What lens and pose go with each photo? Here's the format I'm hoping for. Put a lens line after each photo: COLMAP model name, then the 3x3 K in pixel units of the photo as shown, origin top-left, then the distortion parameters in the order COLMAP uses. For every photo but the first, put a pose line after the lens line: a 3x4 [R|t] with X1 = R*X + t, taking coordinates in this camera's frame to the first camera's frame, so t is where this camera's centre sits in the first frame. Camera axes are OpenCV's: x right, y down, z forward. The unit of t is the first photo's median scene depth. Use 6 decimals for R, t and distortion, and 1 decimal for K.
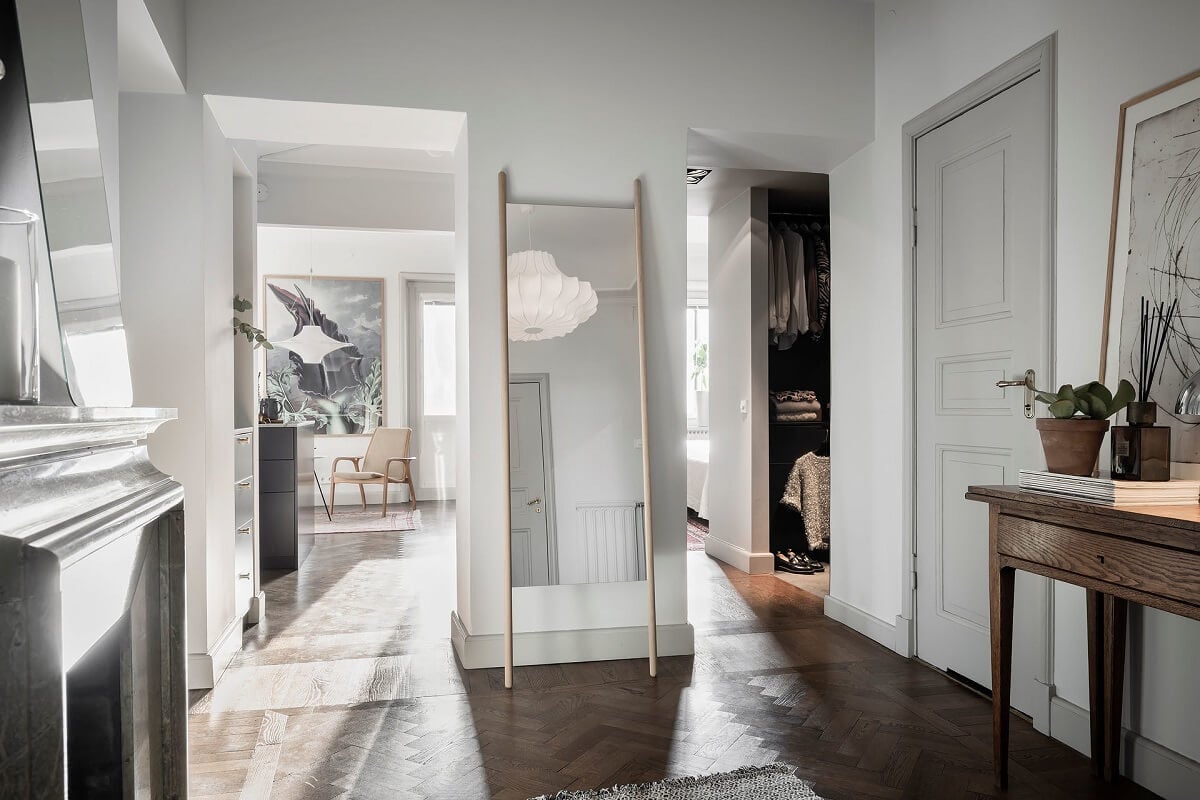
lens RADIAL K [[785.4, 0, 624.0], [0, 785.4, 400.7], [0, 0, 1]] dist [0.032340, -0.001322]
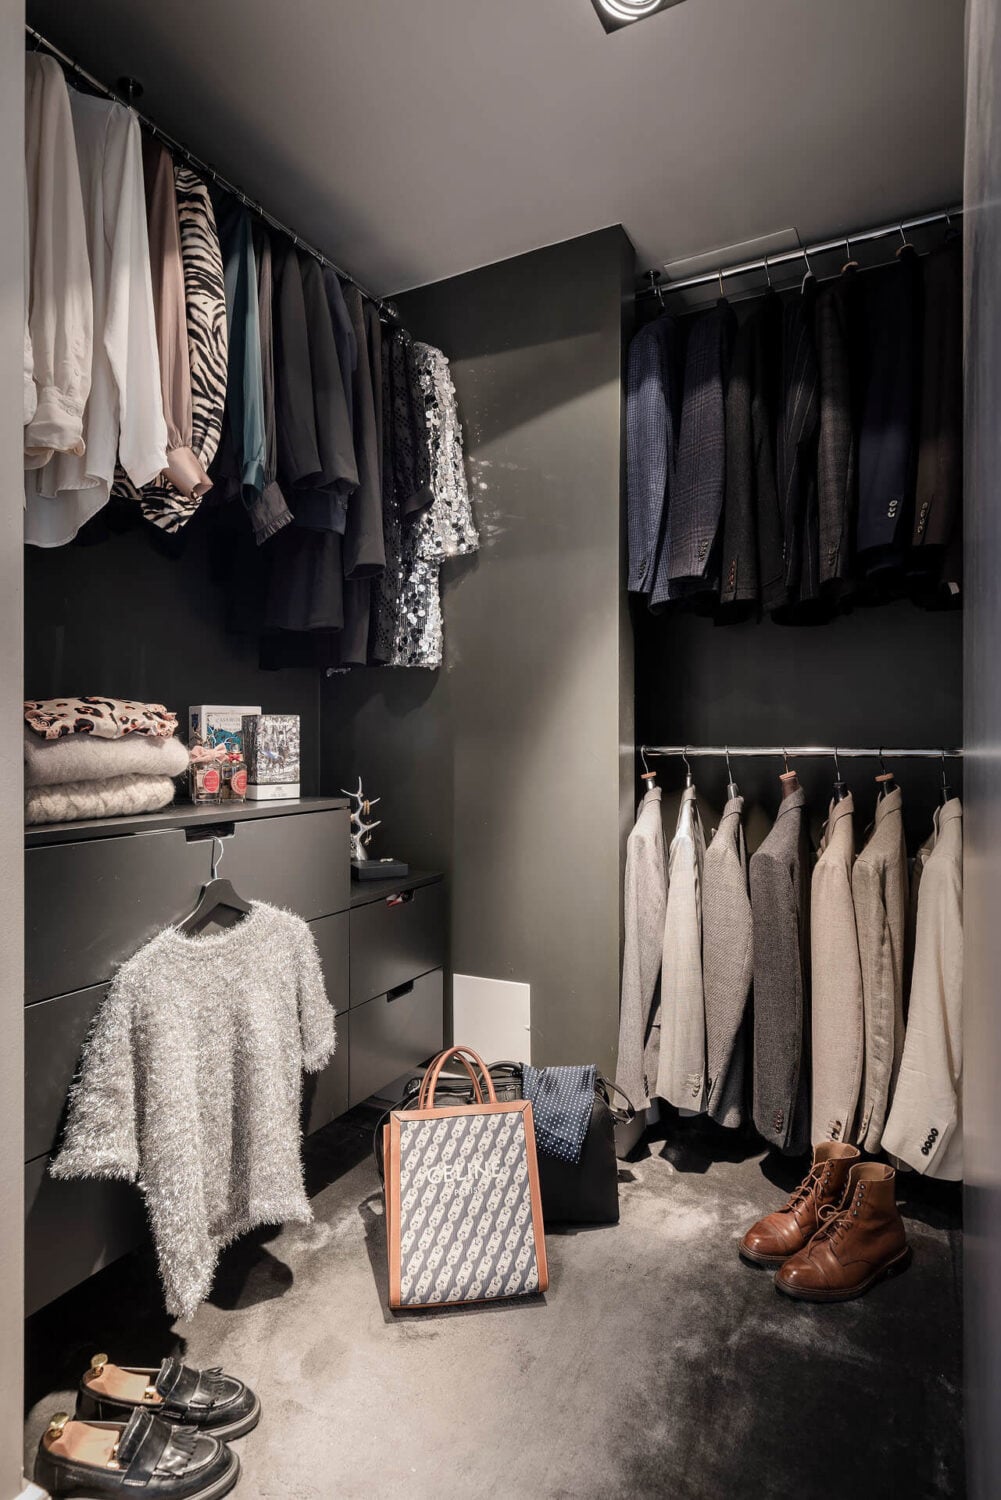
lens RADIAL K [[746.7, 0, 442.6], [0, 746.7, 745.6], [0, 0, 1]] dist [0.000782, -0.000512]
pose [[0.644245, 0.005015, 0.764802, 0.101964], [-0.015634, 0.999856, 0.006613, -0.000528], [-0.764659, -0.016218, 0.644231, 0.761211]]
